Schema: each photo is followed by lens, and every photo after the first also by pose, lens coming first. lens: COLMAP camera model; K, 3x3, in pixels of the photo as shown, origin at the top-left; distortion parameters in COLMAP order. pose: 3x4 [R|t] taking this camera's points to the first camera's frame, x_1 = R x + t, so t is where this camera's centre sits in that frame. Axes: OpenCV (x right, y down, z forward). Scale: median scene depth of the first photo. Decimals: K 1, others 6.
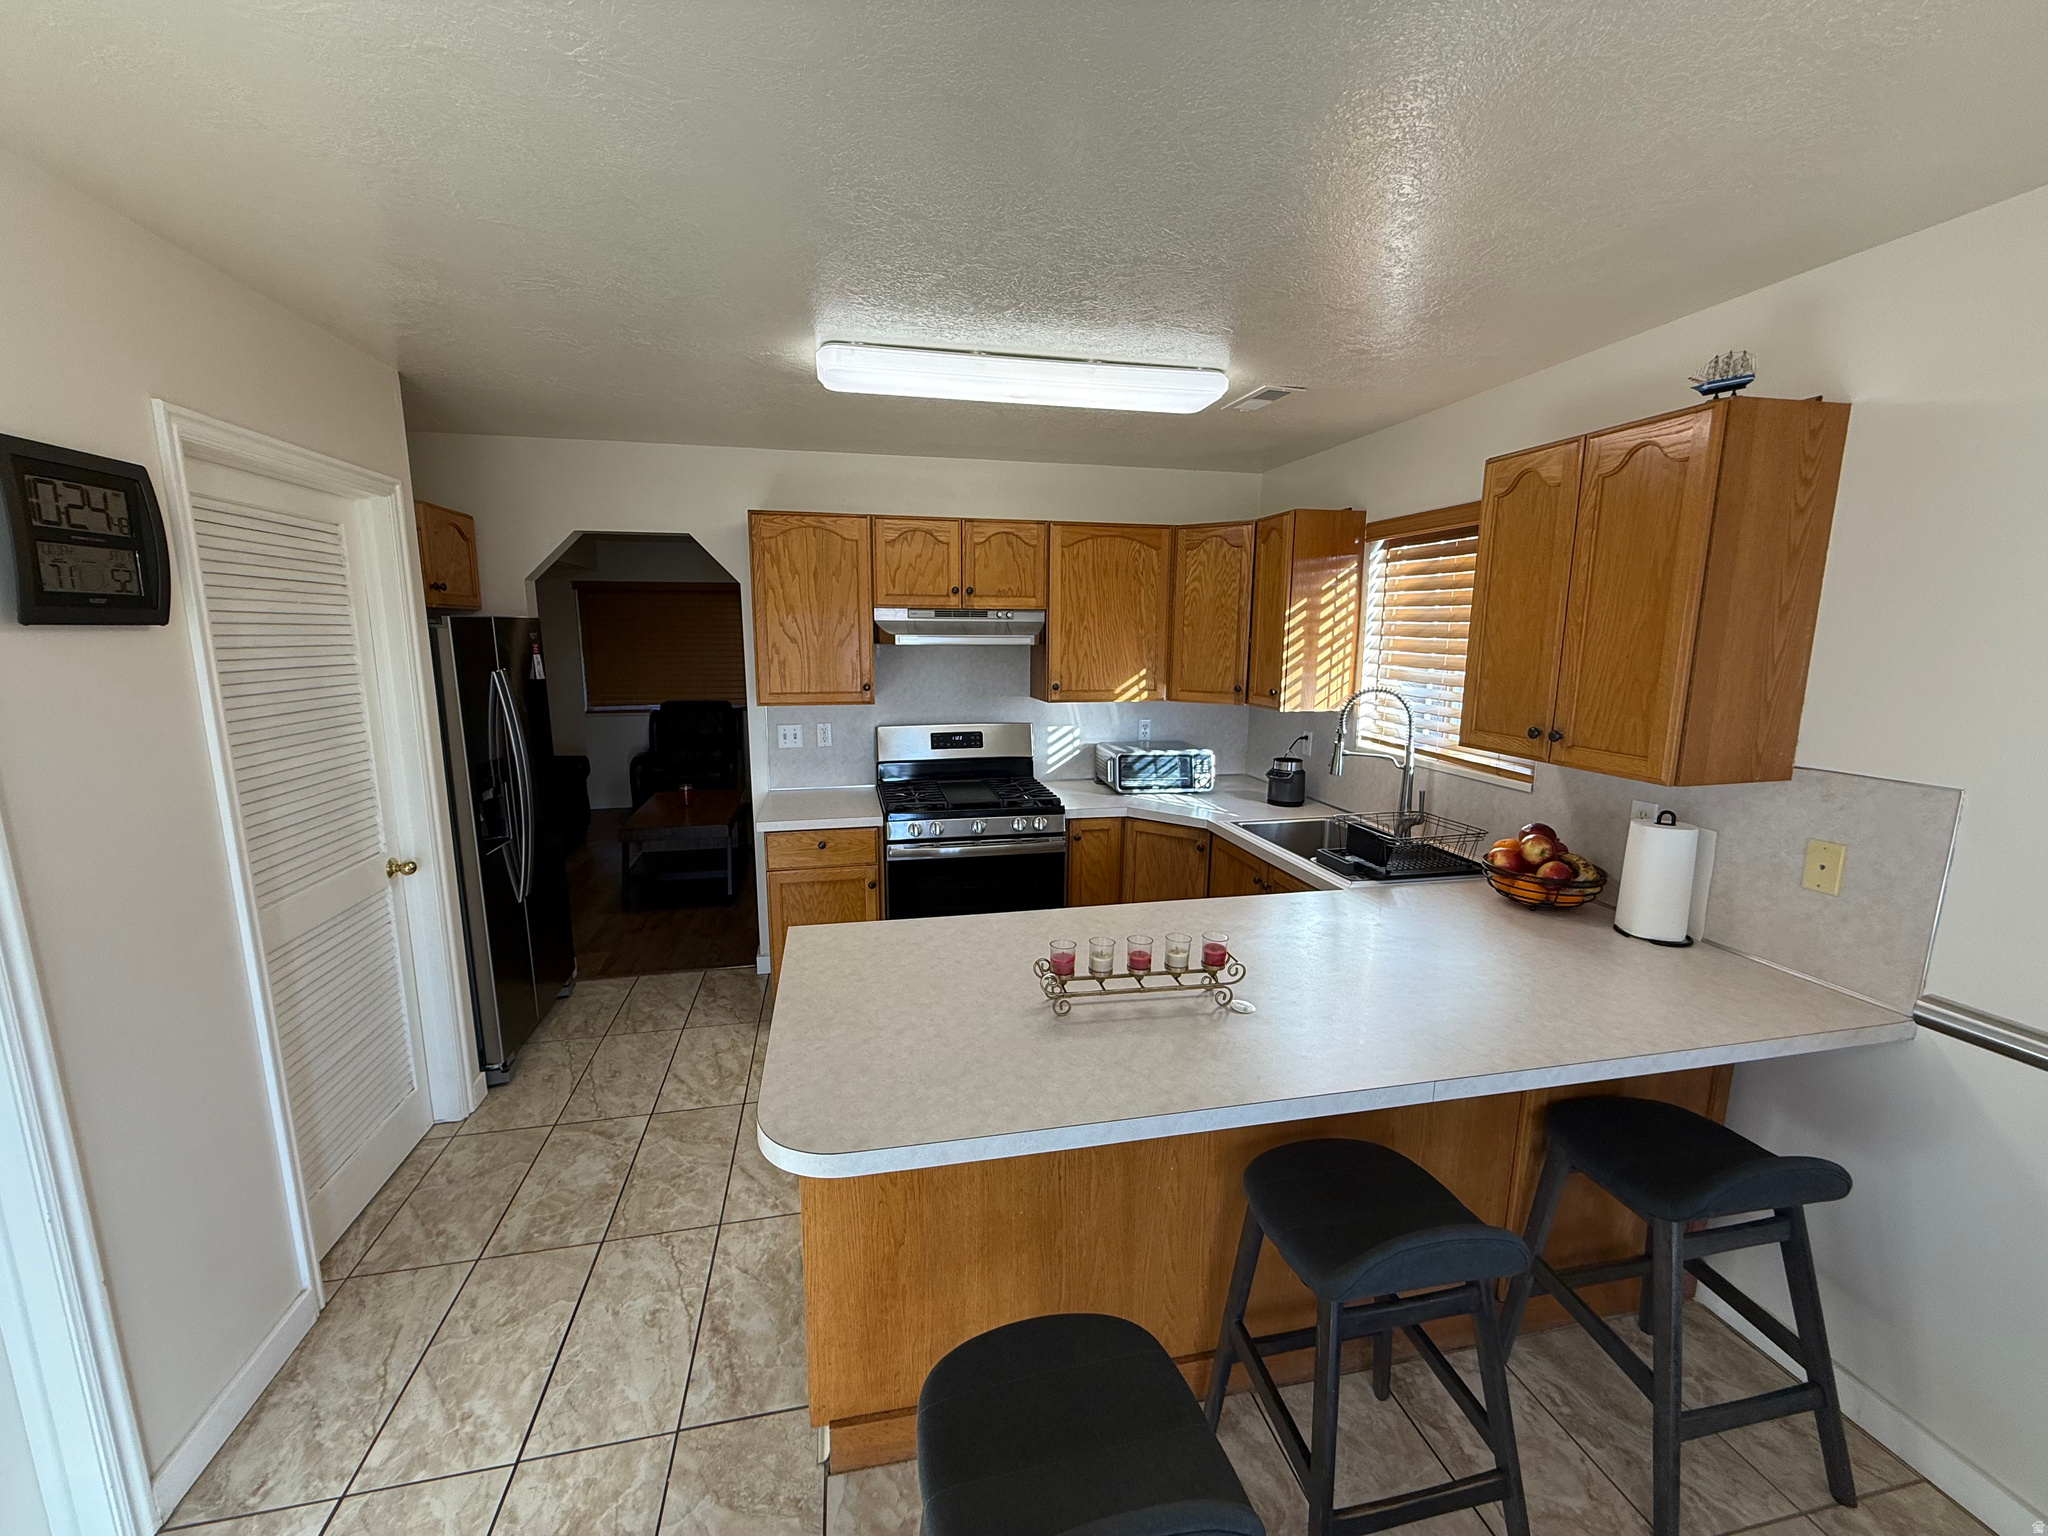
lens RADIAL K [[816.8, 0, 1014.0], [0, 816.8, 767.5], [0, 0, 1]] dist [-0.000367, -0.000871]
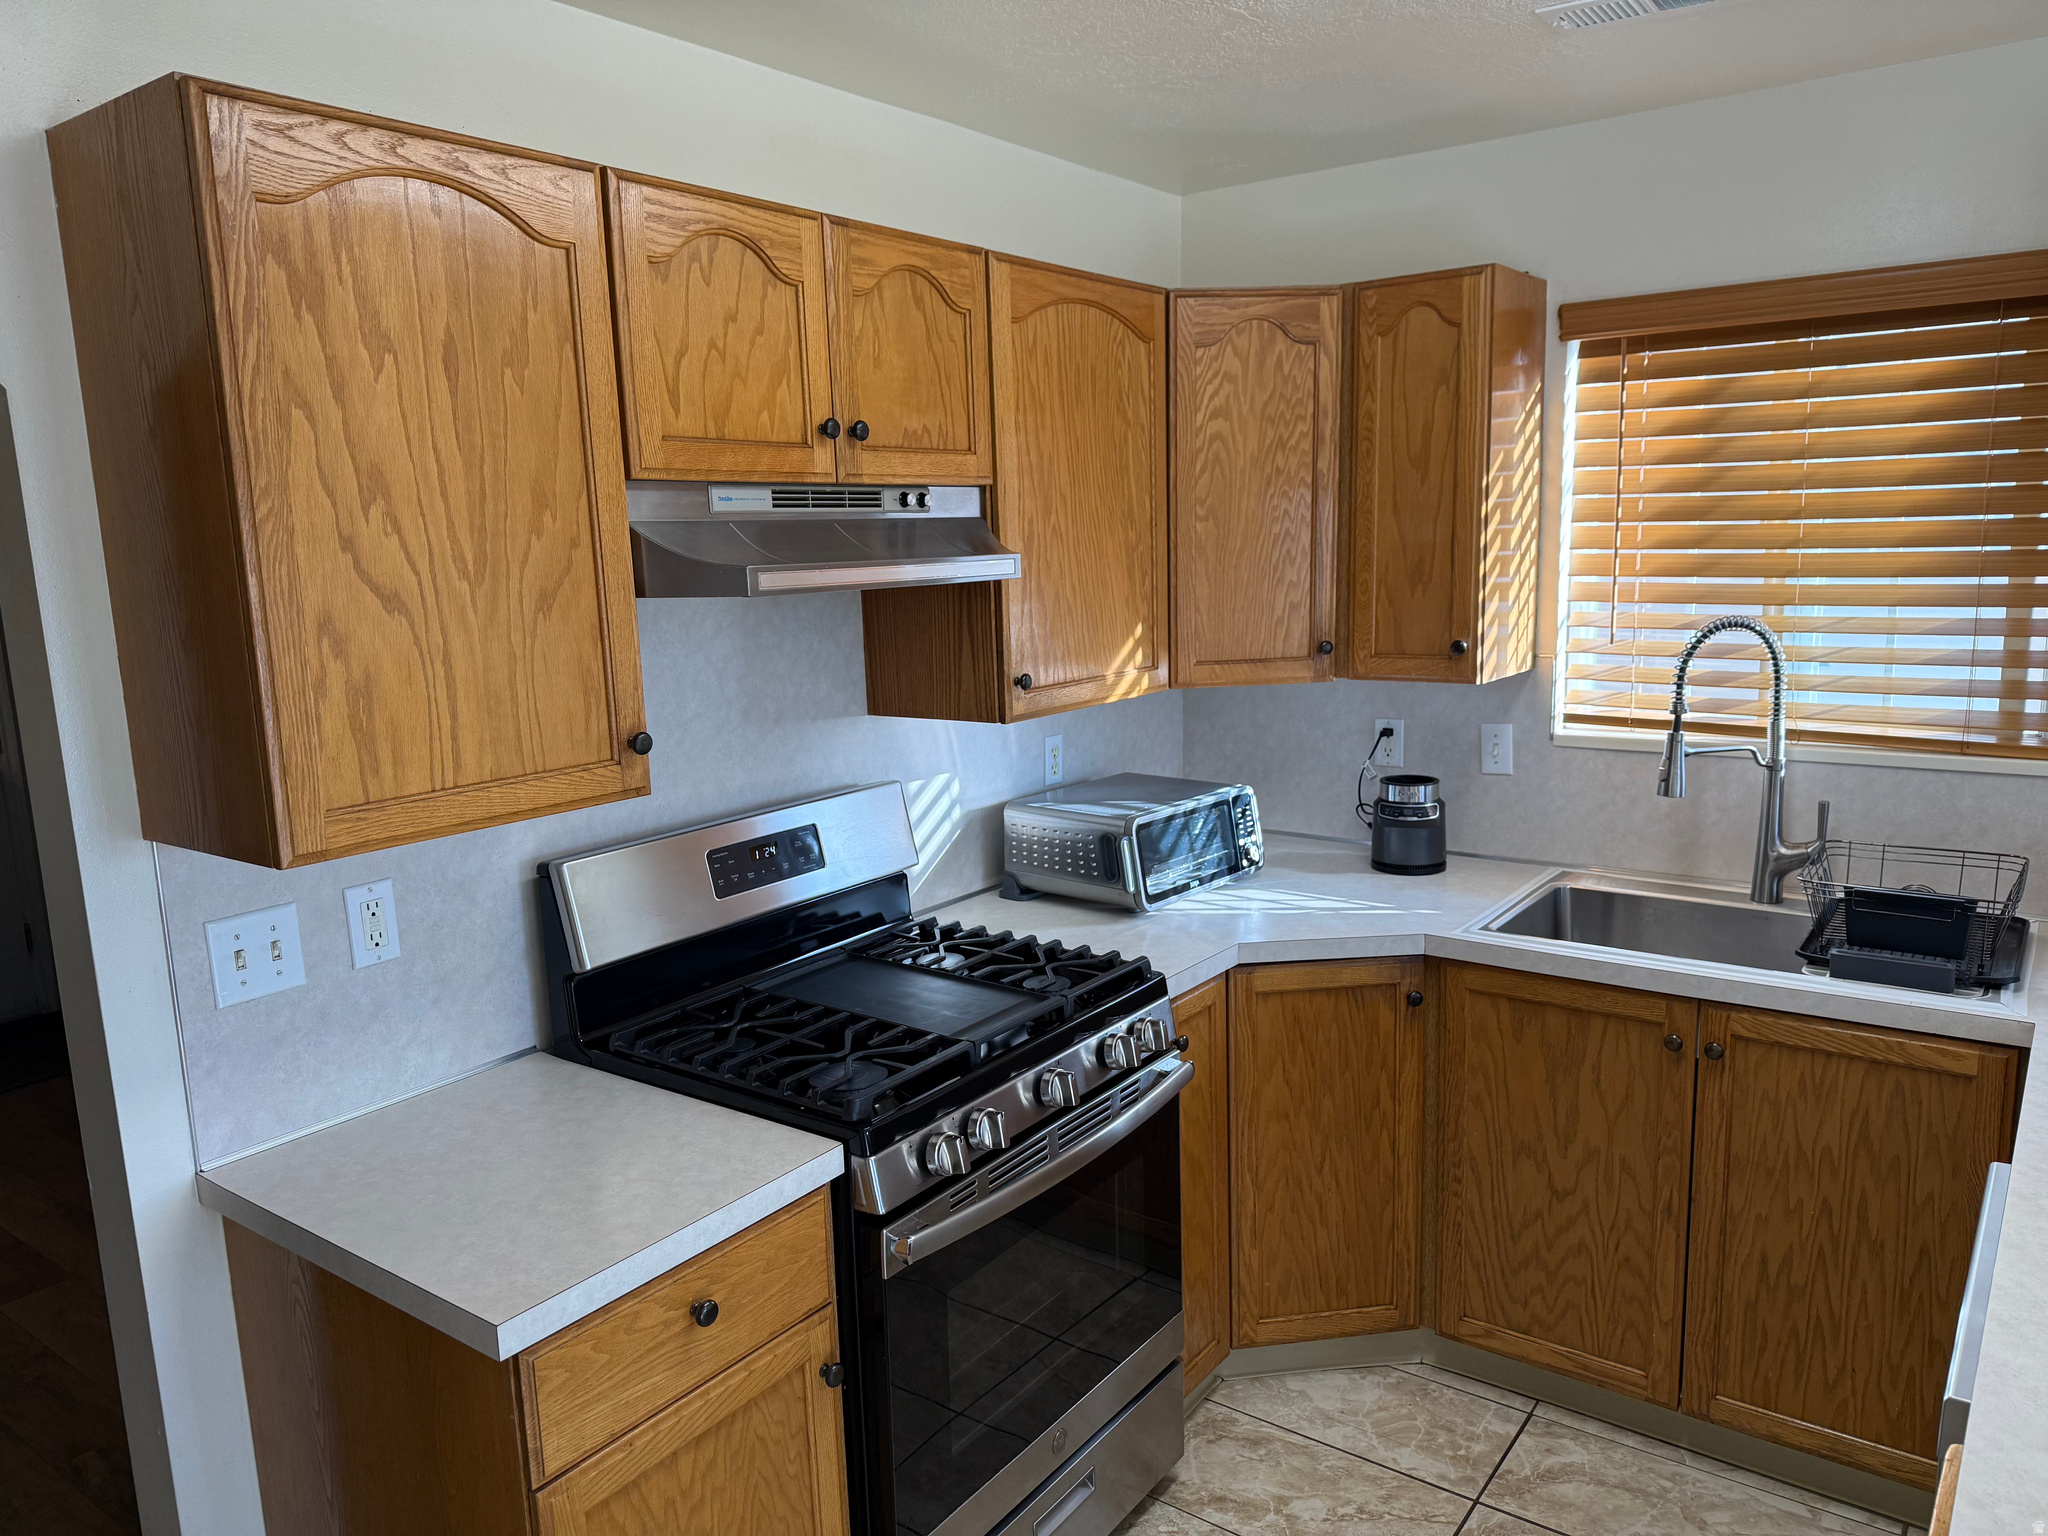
lens RADIAL K [[1433.7, 0, 1029.7], [0, 1433.7, 779.6], [0, 0, 1]] dist [0.128412, -0.217780]
pose [[0.747646, -0.142273, 0.648679, -0.435972], [0.143925, 0.988280, 0.050874, -0.093720], [-0.648314, 0.055326, 0.759360, 0.512260]]
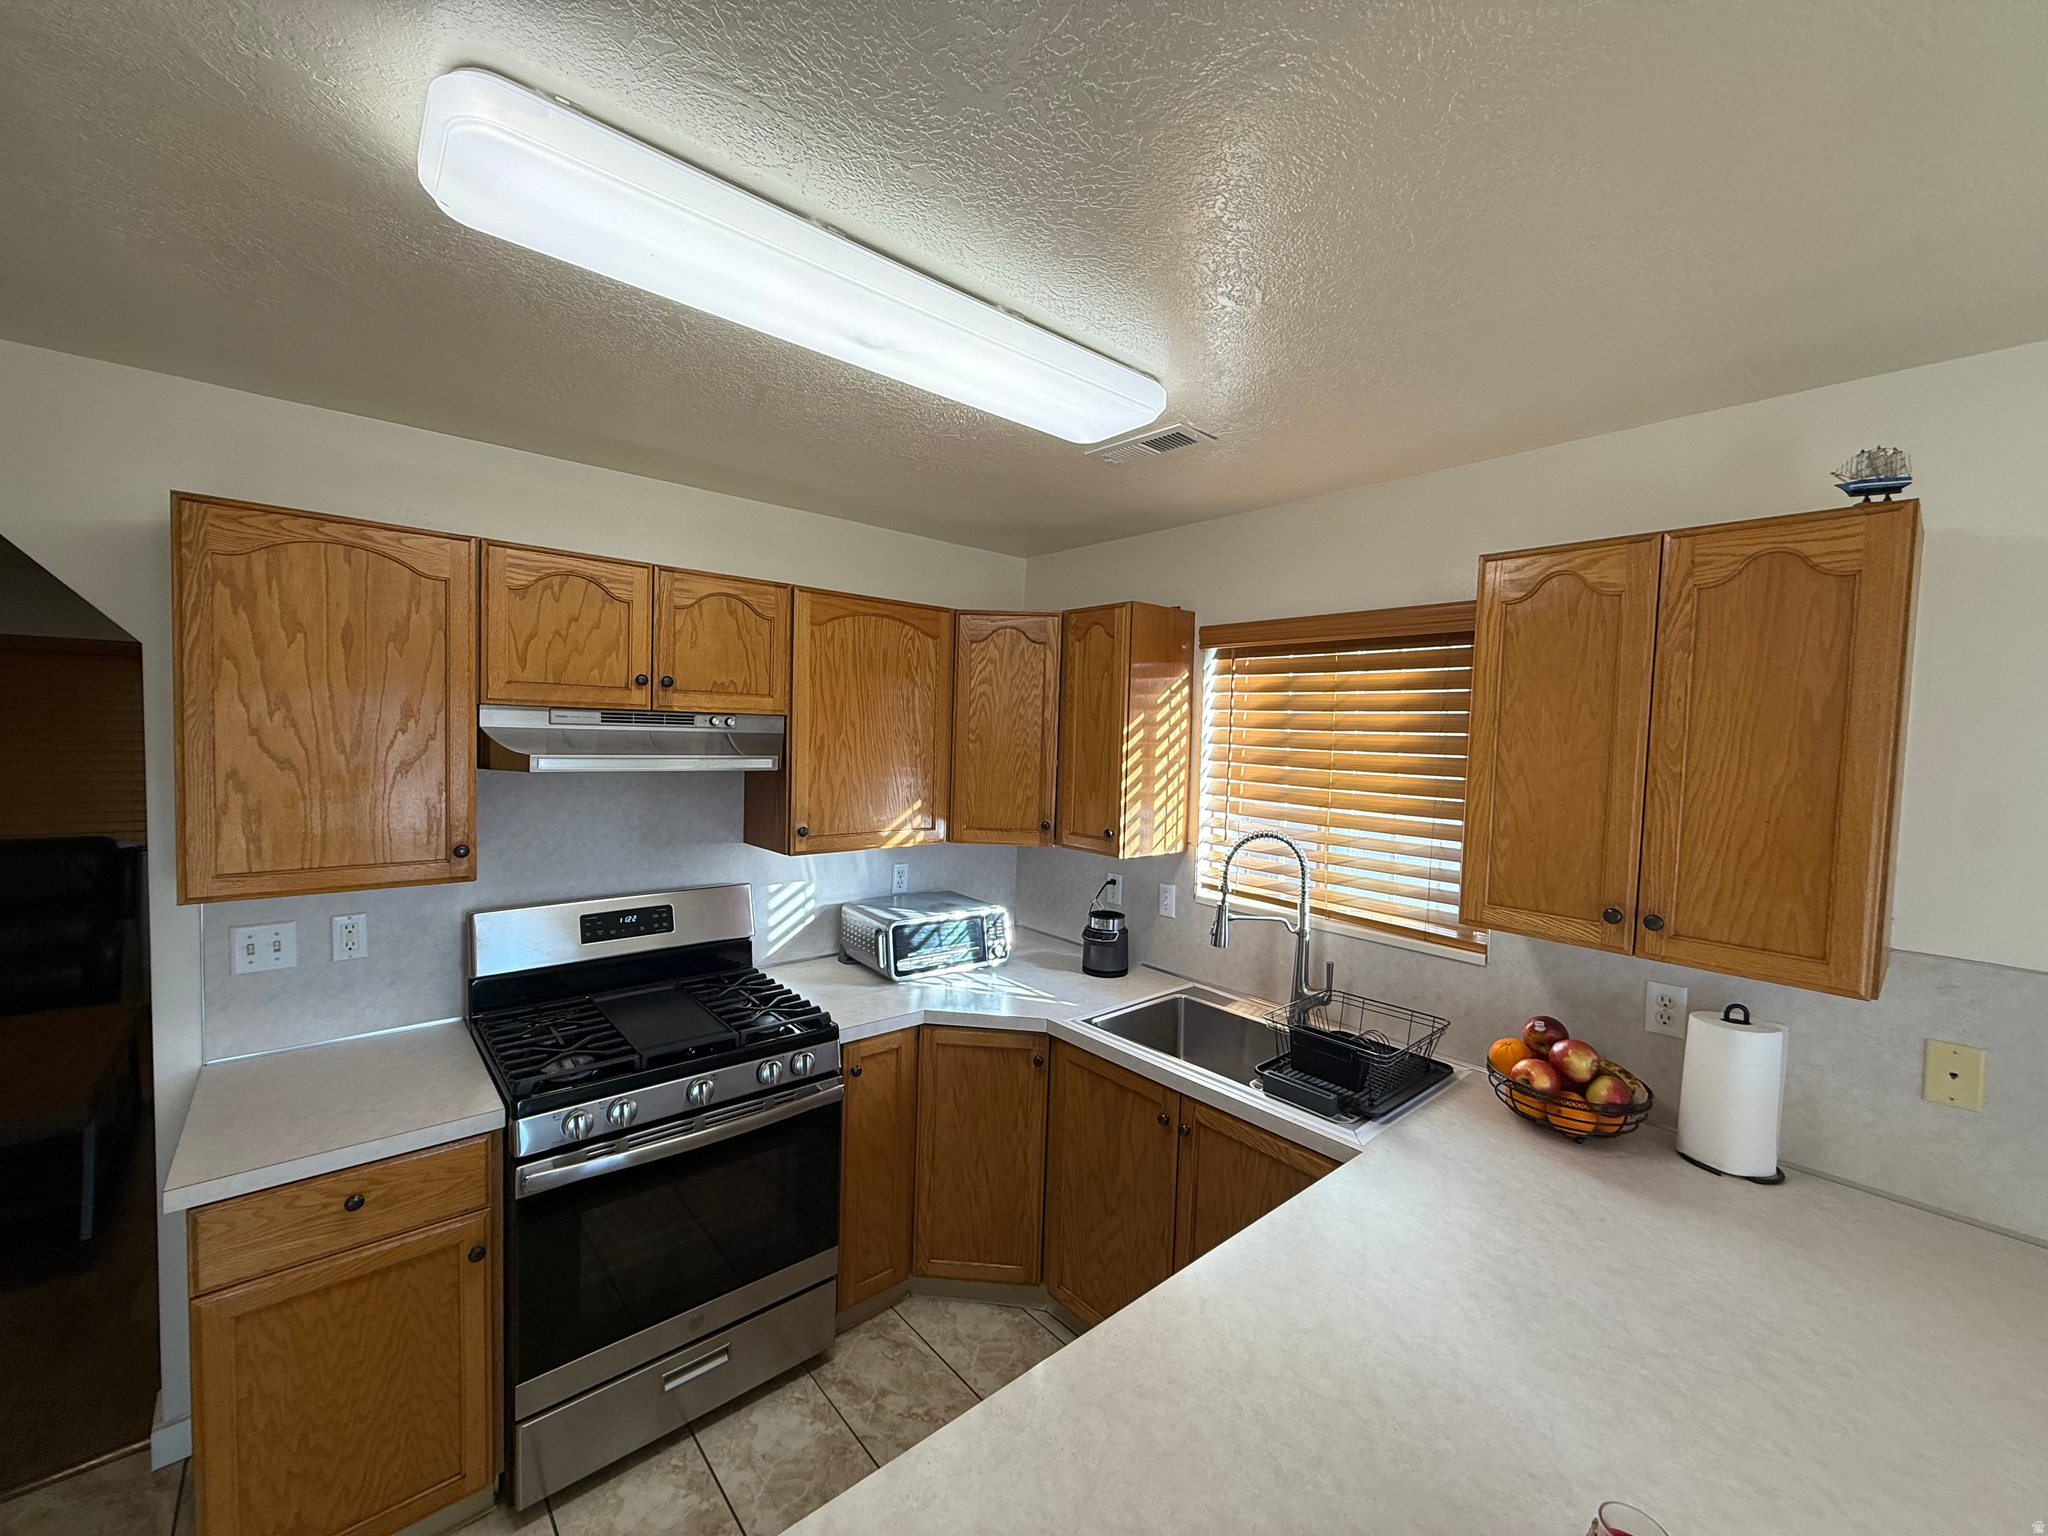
lens RADIAL K [[811.2, 0, 1014.3], [0, 811.2, 765.6], [0, 0, 1]] dist [-0.001014, -0.000494]
pose [[0.877699, 0.000407, 0.479212, -0.120772], [0.054433, 0.993443, -0.100539, -0.083004], [-0.476111, 0.114328, 0.871922, 0.372446]]
